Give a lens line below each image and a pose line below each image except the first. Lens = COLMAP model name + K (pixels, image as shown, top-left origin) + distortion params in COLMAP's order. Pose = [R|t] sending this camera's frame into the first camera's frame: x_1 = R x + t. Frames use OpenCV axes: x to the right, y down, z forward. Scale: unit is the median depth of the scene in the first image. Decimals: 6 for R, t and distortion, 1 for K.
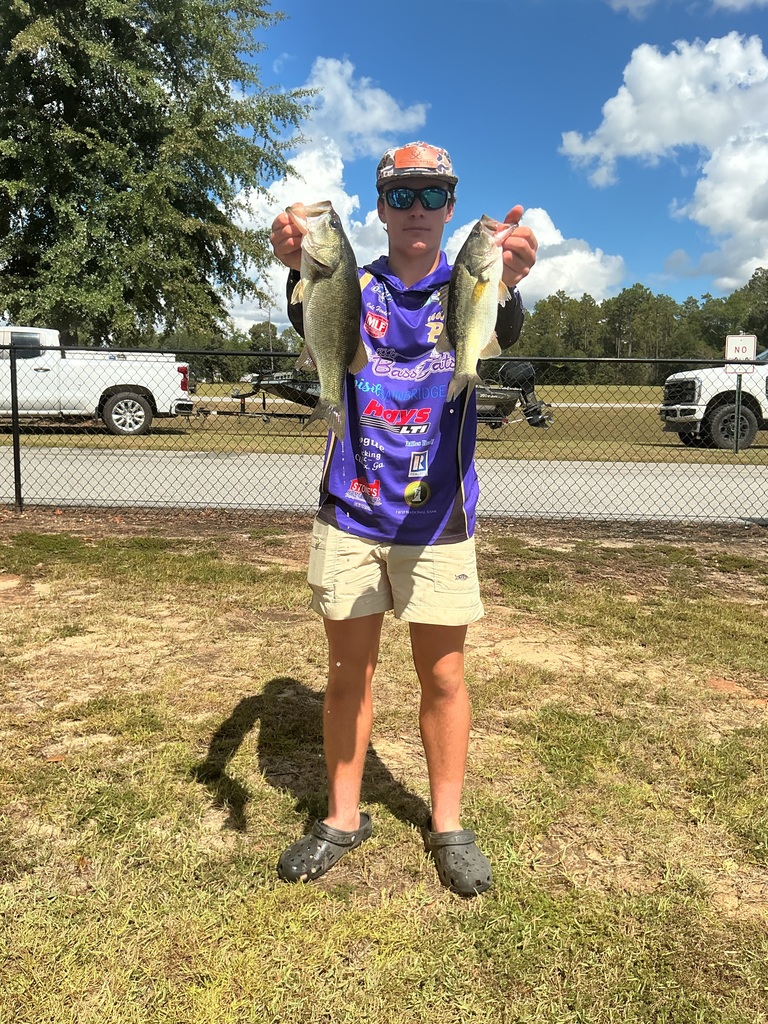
lens RADIAL K [[854.0, 0, 382.2], [0, 854.0, 511.5], [0, 0, 1]] dist [0.158390, -0.344306]
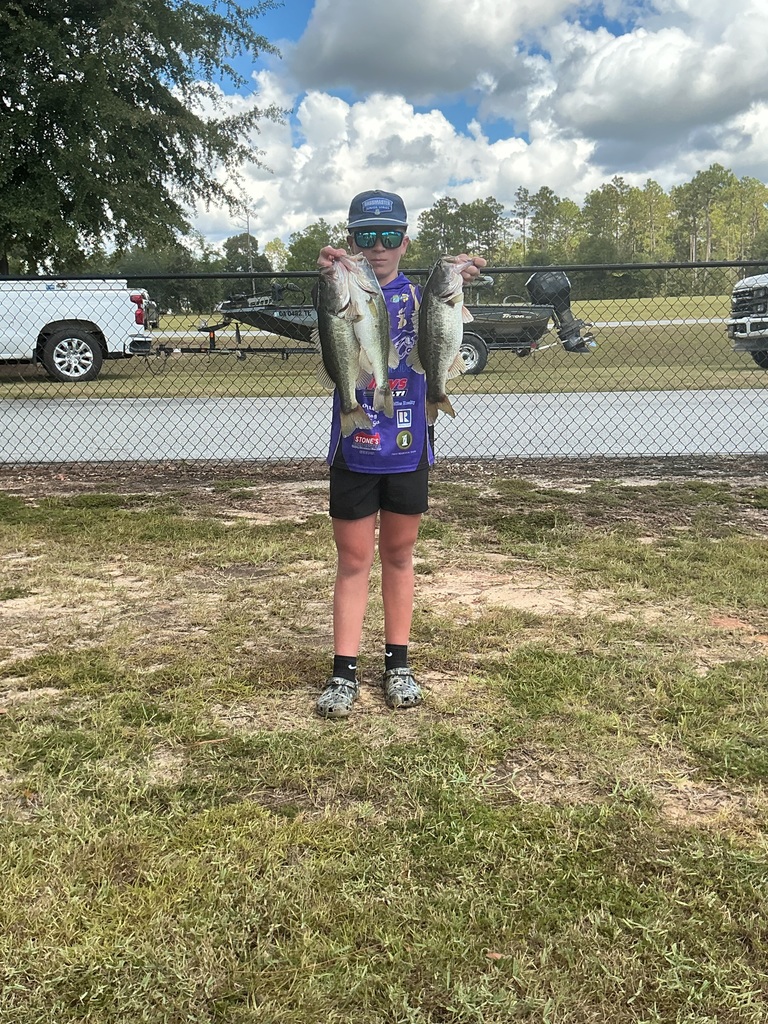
lens RADIAL K [[1073.9, 0, 381.4], [0, 1073.9, 513.8], [0, 0, 1]] dist [0.172350, -0.401141]
pose [[0.999135, -0.036650, -0.019631, 0.031799], [0.037425, 0.998470, 0.040706, 0.014186], [0.018109, -0.041406, 0.998978, -0.077816]]
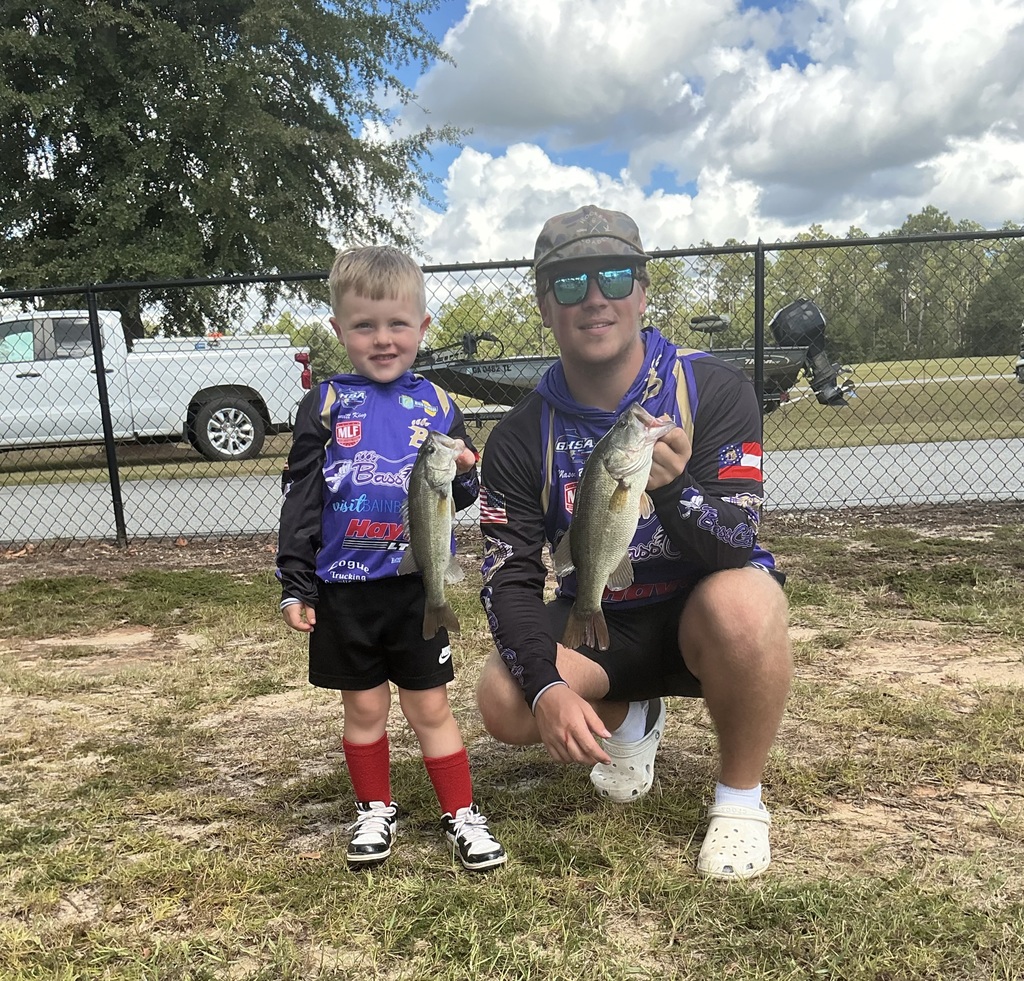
lens RADIAL K [[1195.2, 0, 514.4], [0, 1195.2, 699.0], [0, 0, 1]] dist [0.186466, -0.434165]
pose [[0.996755, -0.061503, -0.051936, -0.078553], [0.066513, 0.992660, 0.101004, 0.042469], [0.045343, -0.104131, 0.993529, 0.078056]]
